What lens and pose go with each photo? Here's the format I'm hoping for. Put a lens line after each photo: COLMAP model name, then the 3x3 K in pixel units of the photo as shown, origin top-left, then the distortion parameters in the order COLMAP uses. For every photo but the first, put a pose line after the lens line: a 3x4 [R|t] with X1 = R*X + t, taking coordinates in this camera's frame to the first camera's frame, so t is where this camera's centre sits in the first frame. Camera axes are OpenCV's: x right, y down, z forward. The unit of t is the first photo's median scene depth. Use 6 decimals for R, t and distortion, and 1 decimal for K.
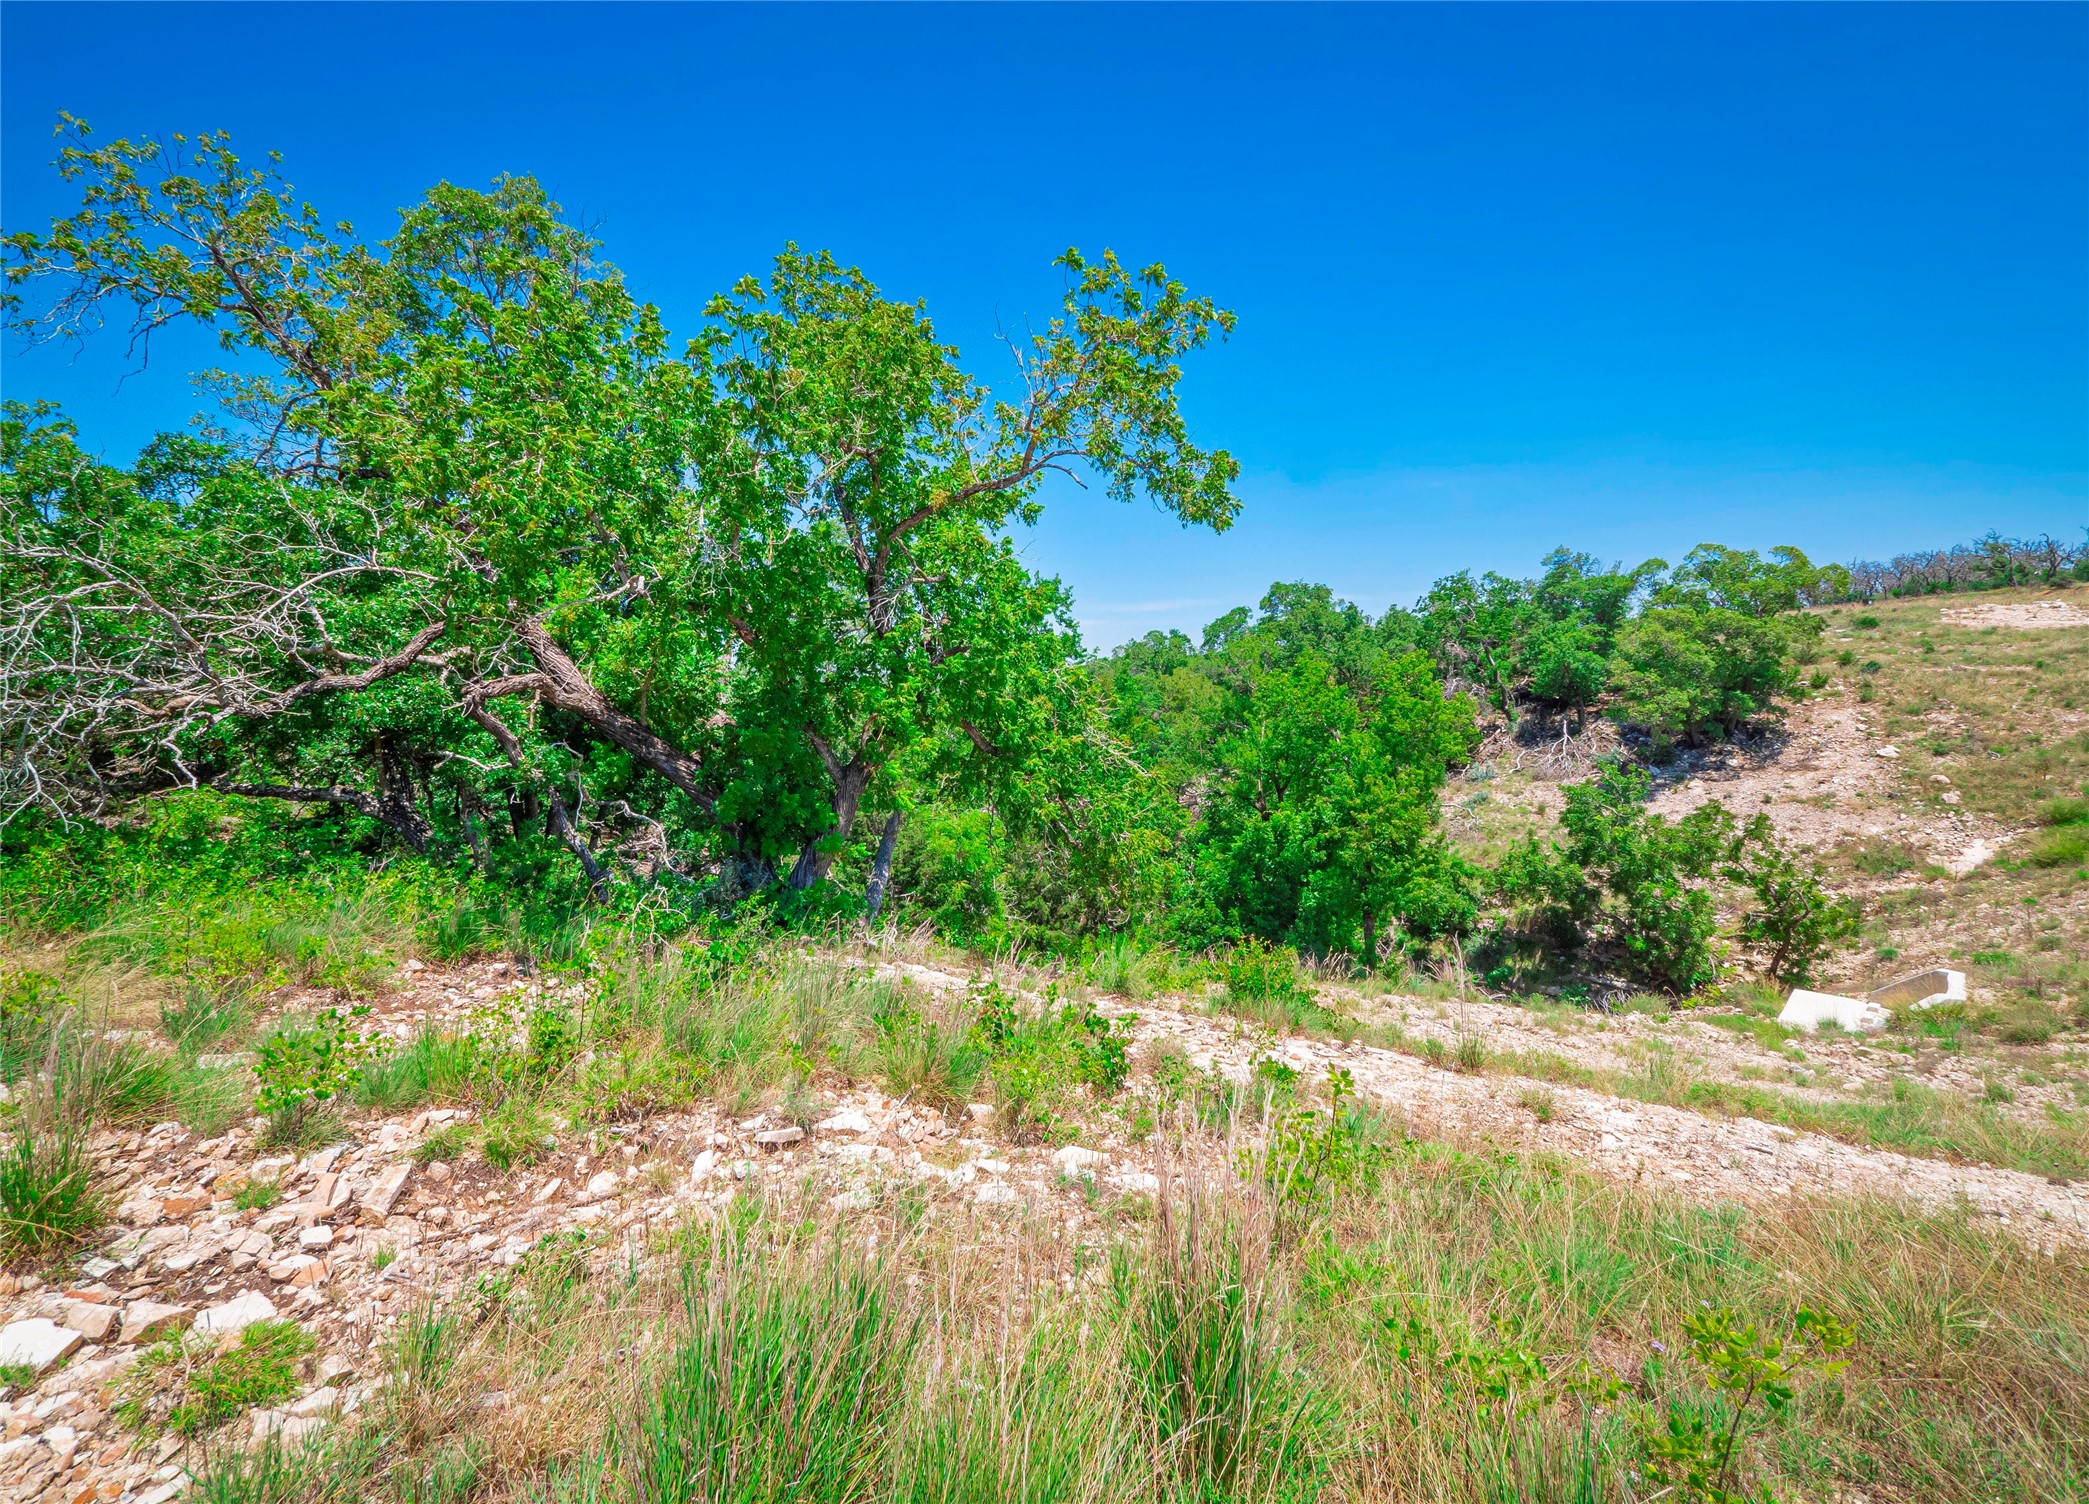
lens RADIAL K [[870.1, 0, 1042.7], [0, 870.1, 736.5], [0, 0, 1]] dist [-0.004715, -0.000333]
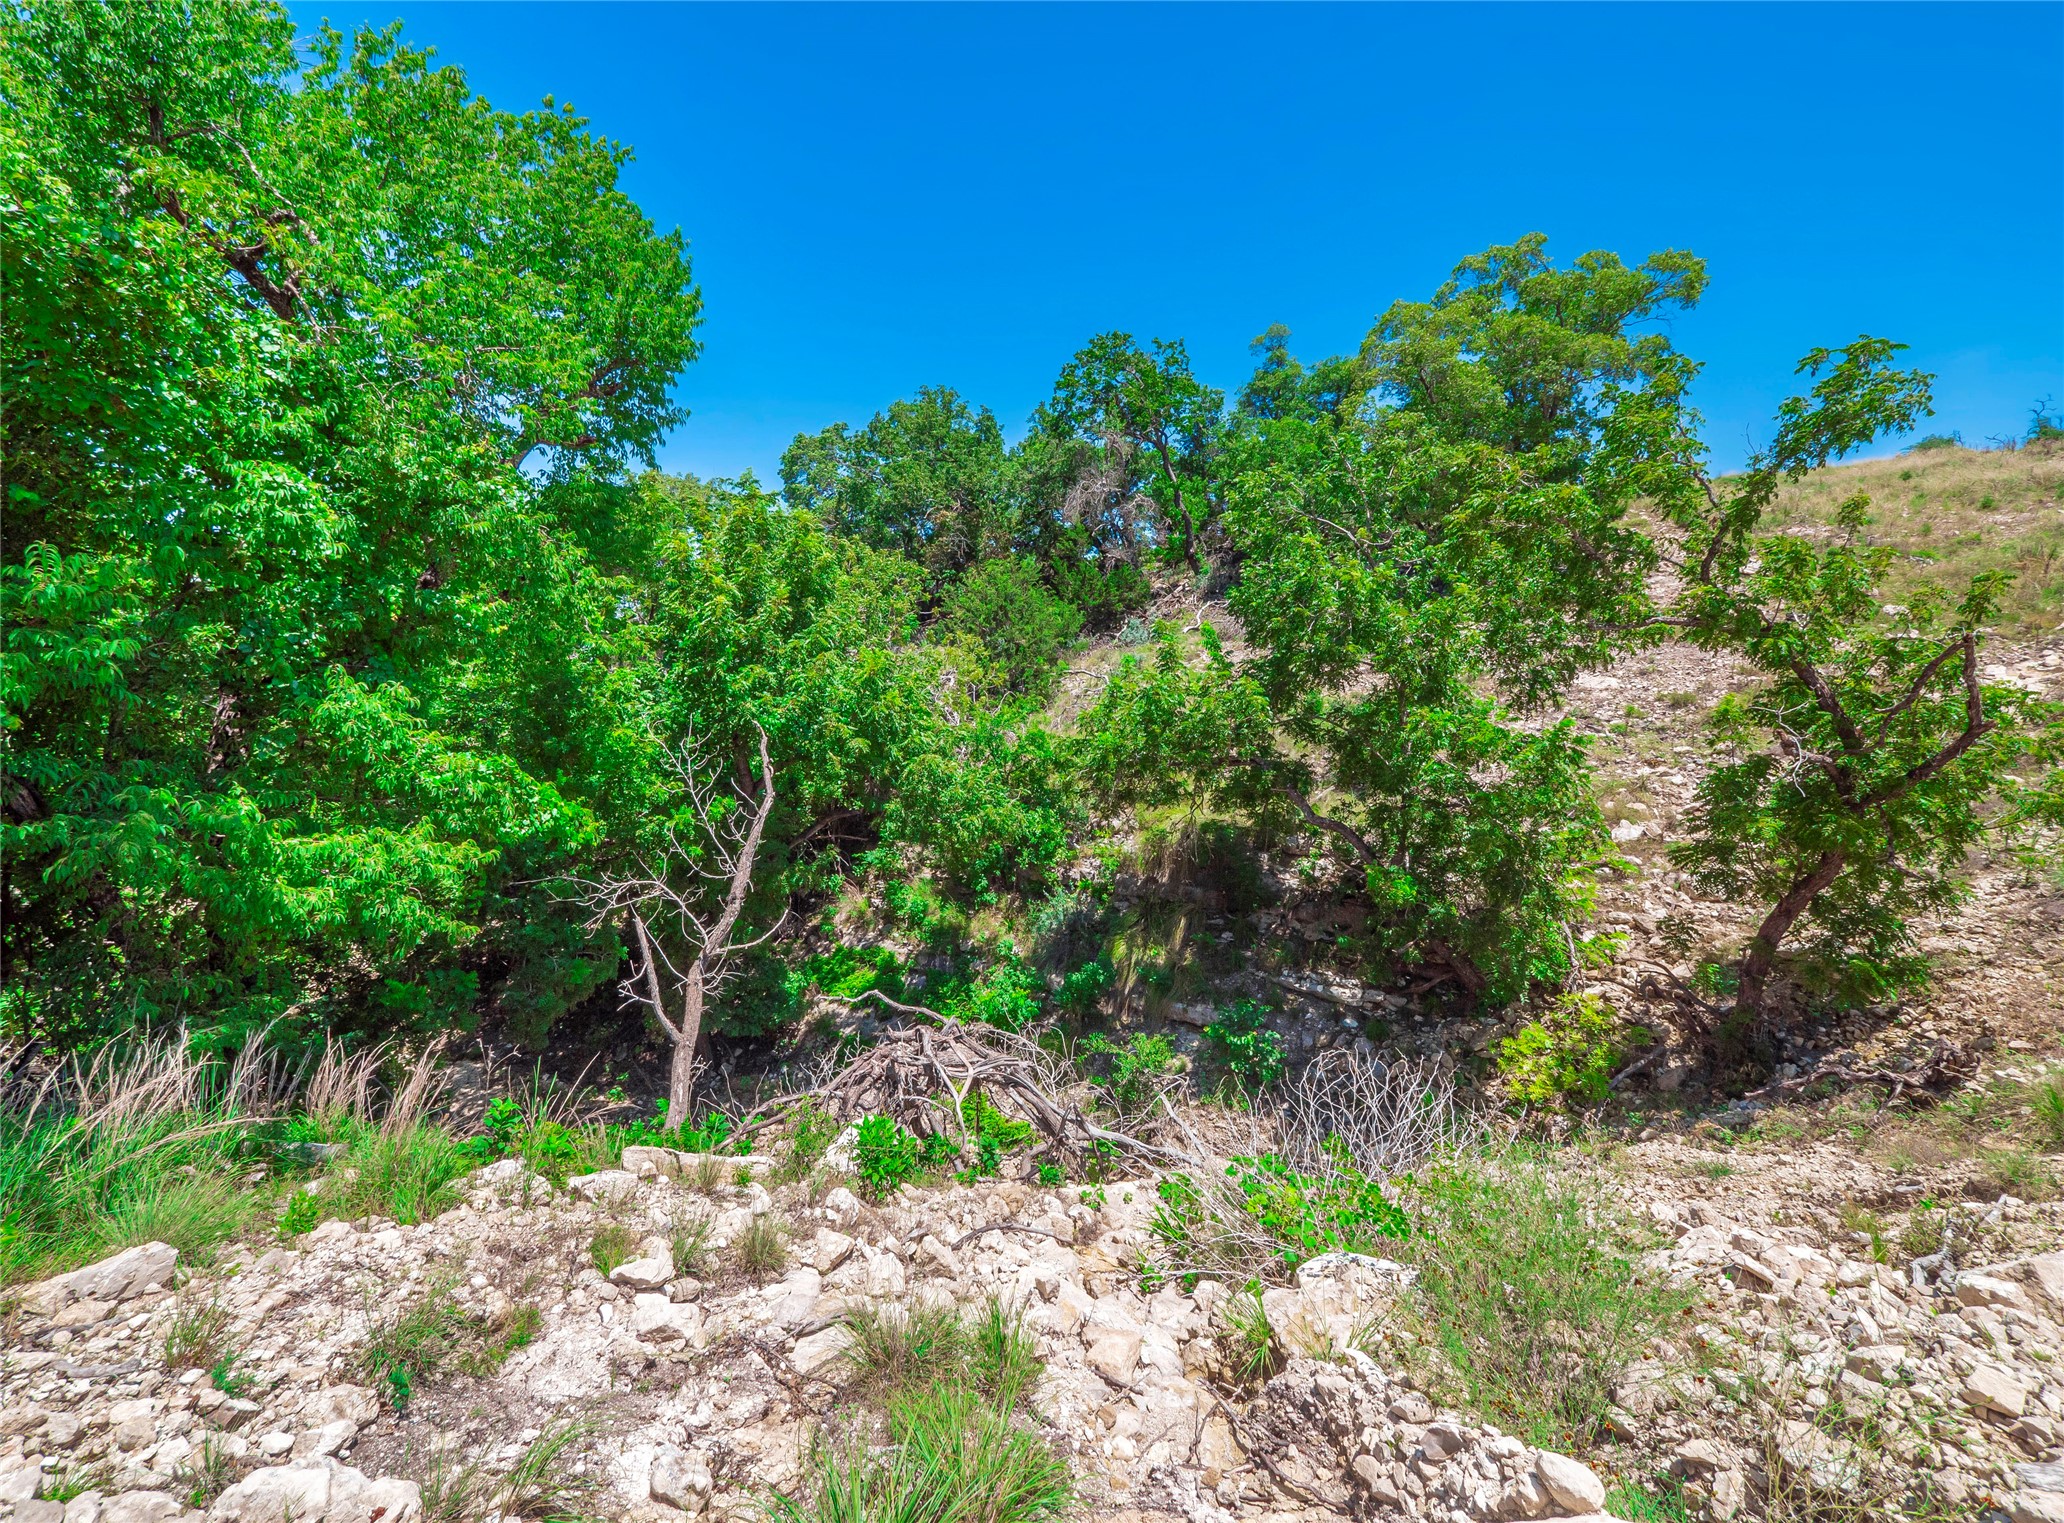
lens RADIAL K [[867.7, 0, 1043.5], [0, 867.7, 755.1], [0, 0, 1]] dist [-0.001870, -0.000099]
pose [[0.965226, 0.017007, 0.260864, 0.383102], [-0.023683, 0.999467, 0.022471, 0.153040], [-0.260343, -0.027868, 0.965114, 0.590853]]
